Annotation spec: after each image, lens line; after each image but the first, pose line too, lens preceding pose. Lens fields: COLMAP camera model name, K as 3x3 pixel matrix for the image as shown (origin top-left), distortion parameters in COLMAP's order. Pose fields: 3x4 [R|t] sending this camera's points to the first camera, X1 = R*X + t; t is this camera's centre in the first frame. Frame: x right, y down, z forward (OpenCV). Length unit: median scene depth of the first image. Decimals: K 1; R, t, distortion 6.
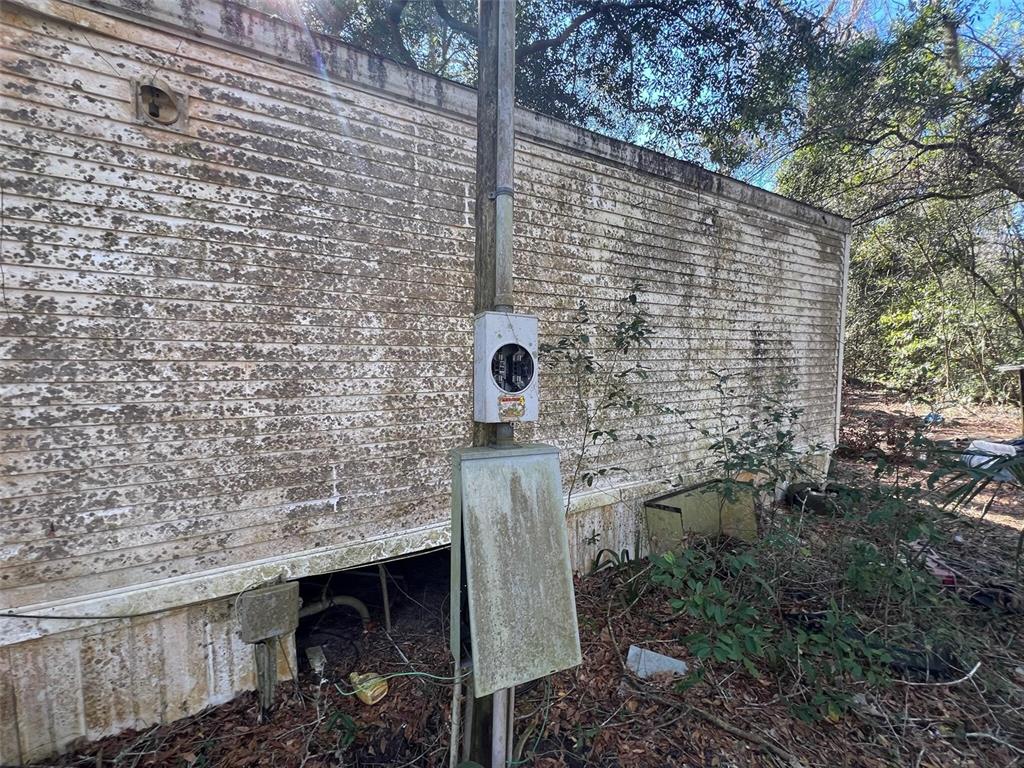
lens RADIAL K [[411.3, 0, 511.6], [0, 411.3, 383.2], [0, 0, 1]] dist [-0.000513, -0.000024]
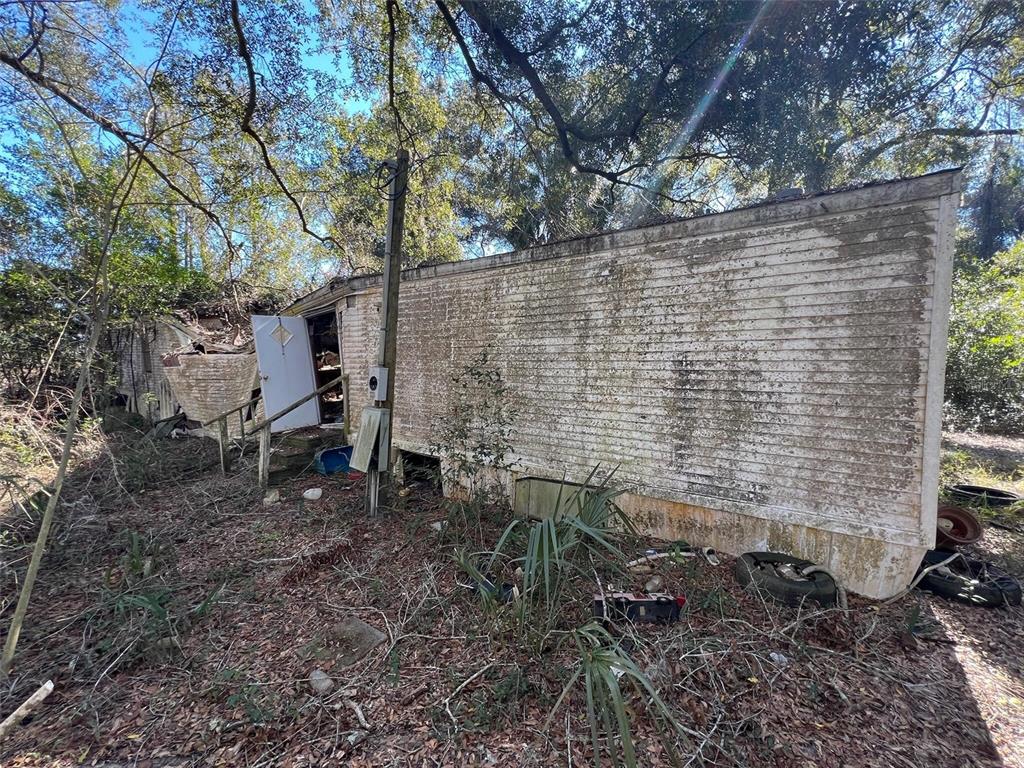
lens RADIAL K [[411.4, 0, 509.5], [0, 411.4, 381.3], [0, 0, 1]] dist [0.012435, -0.000008]
pose [[0.428419, 0.054528, -0.901933, 1.472828], [-0.060243, 0.997680, 0.031701, -0.095758], [0.901569, 0.040754, 0.430711, 0.232552]]
